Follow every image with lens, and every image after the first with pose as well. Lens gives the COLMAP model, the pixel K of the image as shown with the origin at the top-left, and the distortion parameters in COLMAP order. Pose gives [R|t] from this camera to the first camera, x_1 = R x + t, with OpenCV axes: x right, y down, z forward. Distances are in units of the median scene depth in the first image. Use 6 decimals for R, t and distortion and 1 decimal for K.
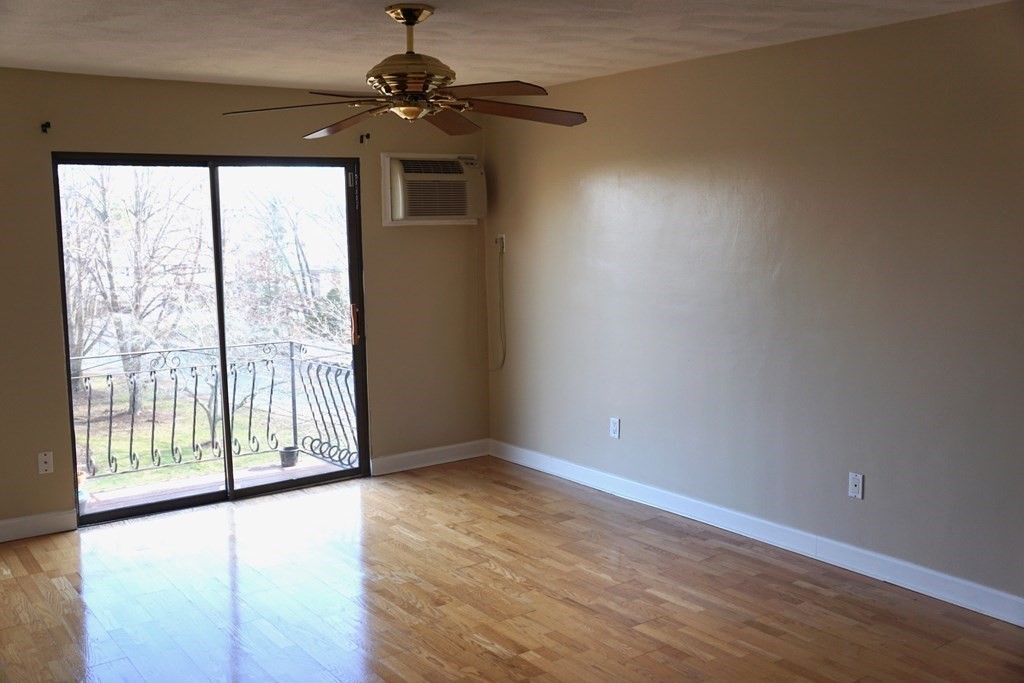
lens RADIAL K [[1012.1, 0, 512.9], [0, 1012.1, 338.2], [0, 0, 1]] dist [-0.010185, 0.000000]
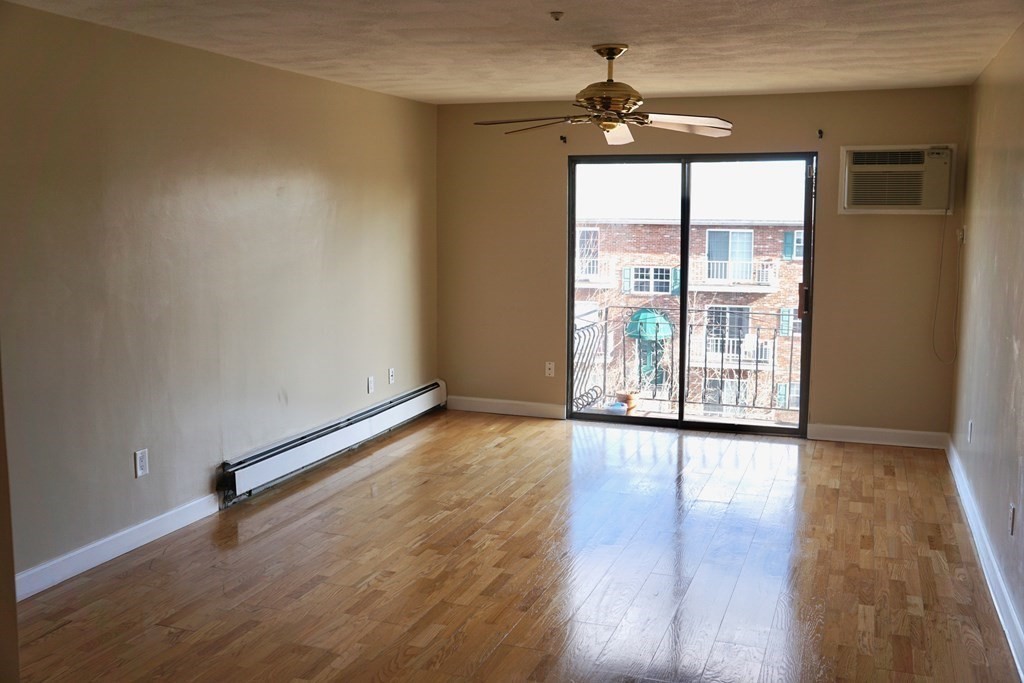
lens RADIAL K [[1012.1, 0, 514.7], [0, 1012.1, 343.5], [0, 0, 1]] dist [-0.010185, 0.000000]
pose [[0.560219, 0.128251, -0.818356, 0.656390], [-0.110240, 0.990697, 0.079794, -0.023130], [0.820976, 0.045513, 0.569146, 0.111950]]
